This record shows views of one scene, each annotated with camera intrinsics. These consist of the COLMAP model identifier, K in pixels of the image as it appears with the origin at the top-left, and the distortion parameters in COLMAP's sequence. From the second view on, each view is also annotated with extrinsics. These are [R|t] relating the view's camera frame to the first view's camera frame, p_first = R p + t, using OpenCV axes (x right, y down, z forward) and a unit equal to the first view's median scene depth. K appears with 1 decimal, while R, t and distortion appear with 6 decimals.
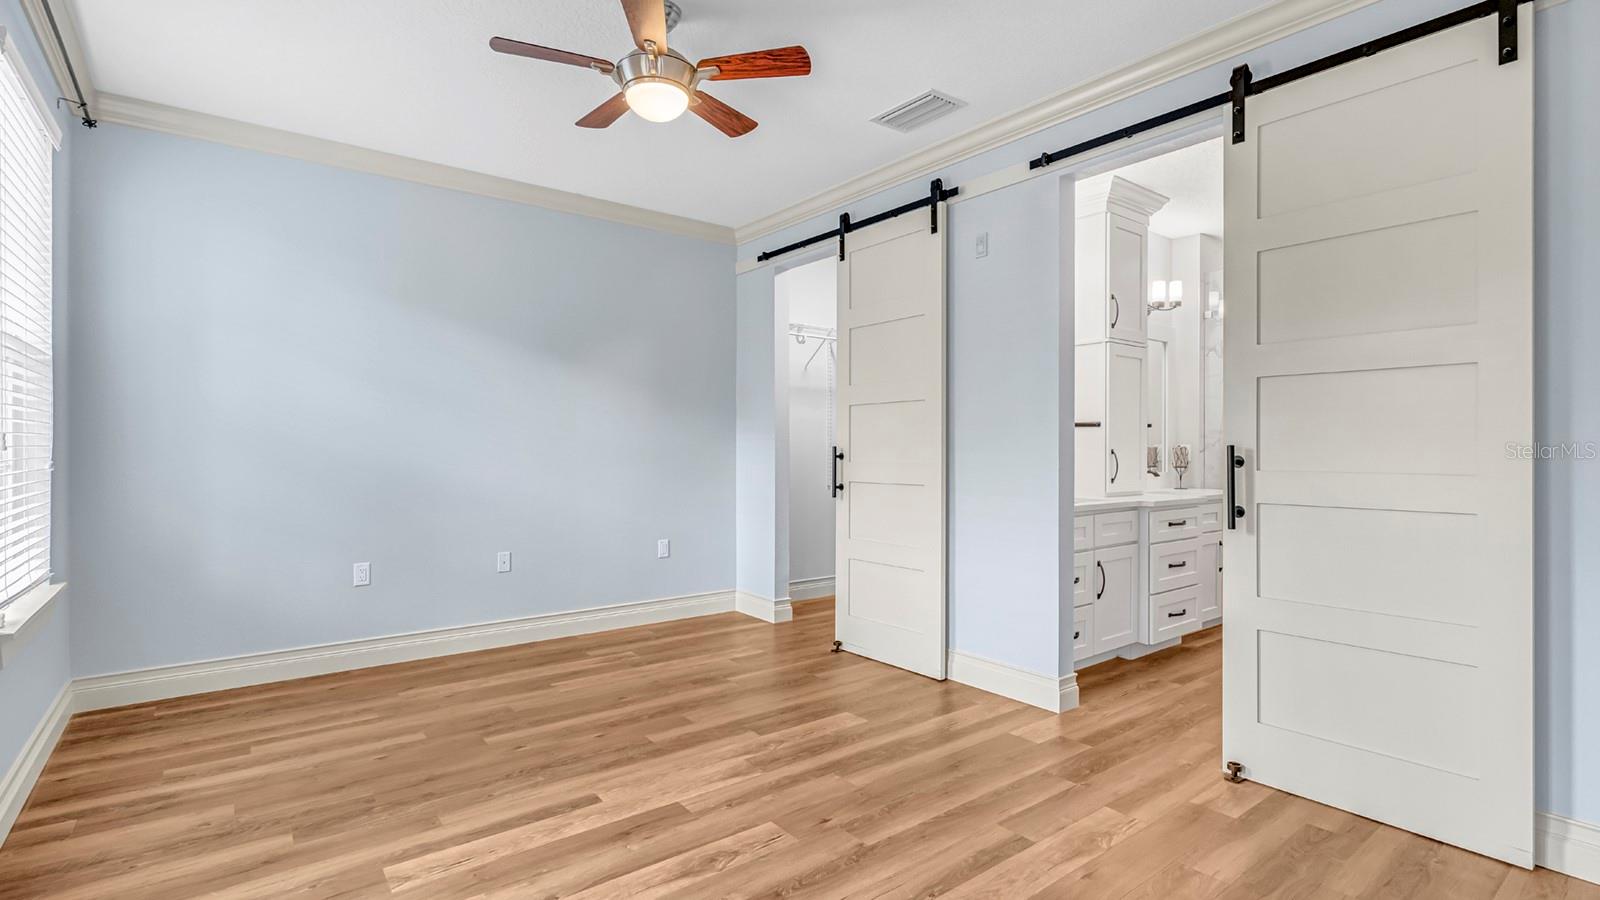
lens RADIAL K [[762.5, 0, 786.2], [0, 762.5, 448.2], [0, 0, 1]] dist [-0.001504, -0.000629]
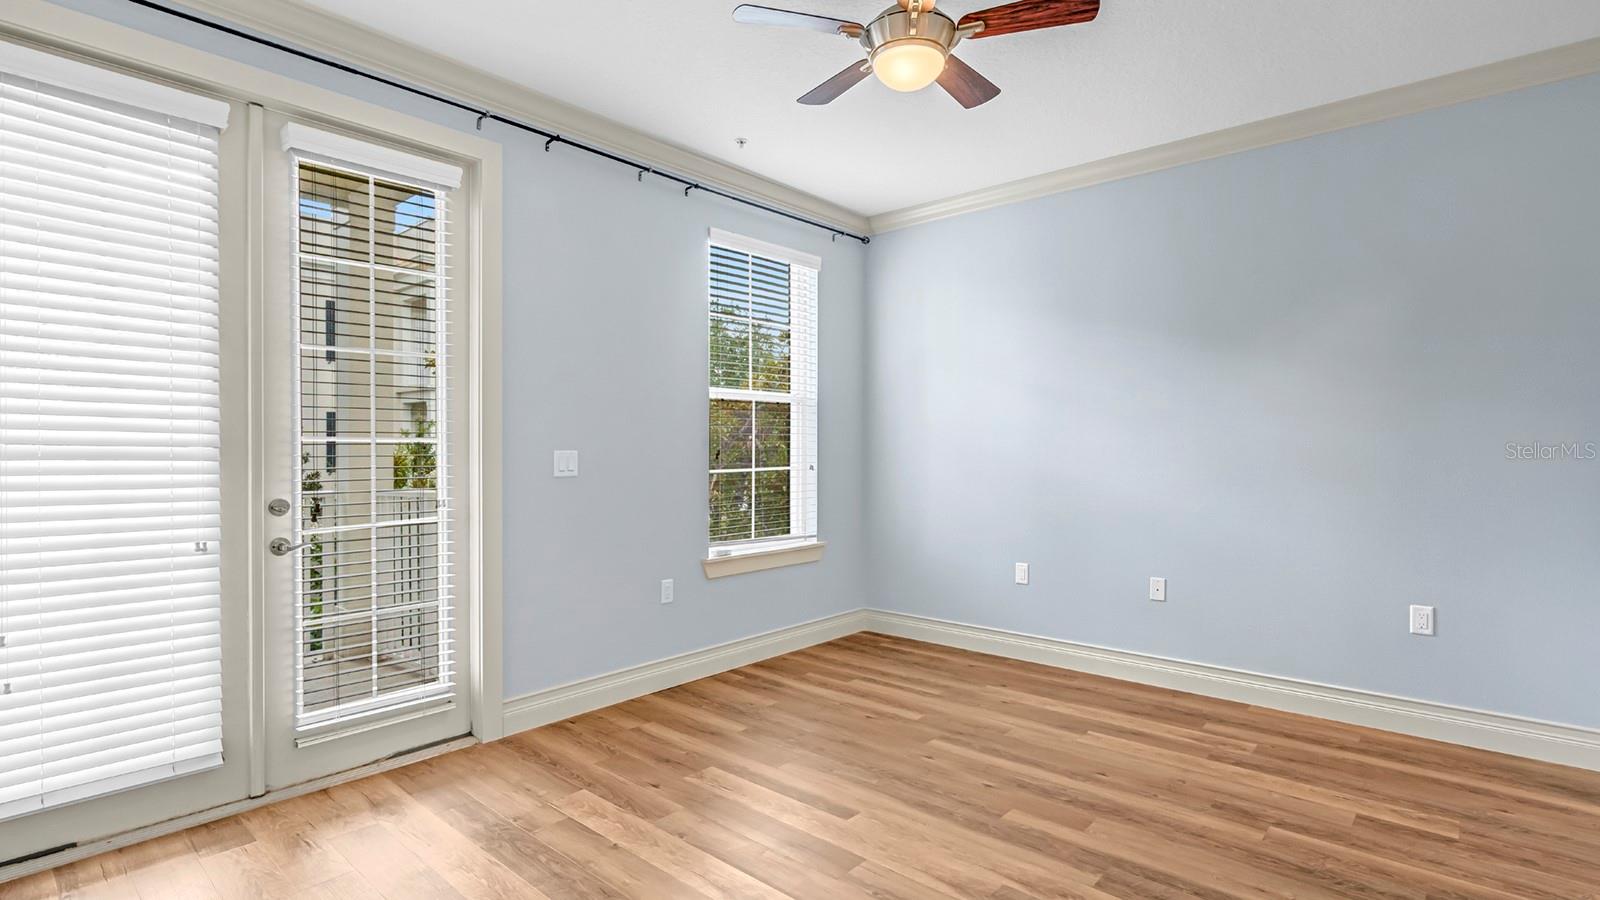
lens RADIAL K [[762.5, 0, 786.2], [0, 762.5, 448.2], [0, 0, 1]] dist [-0.001504, -0.000629]
pose [[0.198761, -0.004047, -0.980040, 0.548385], [-0.007300, 0.999958, -0.005610, -0.004586], [0.980021, 0.008269, 0.198723, 0.569747]]
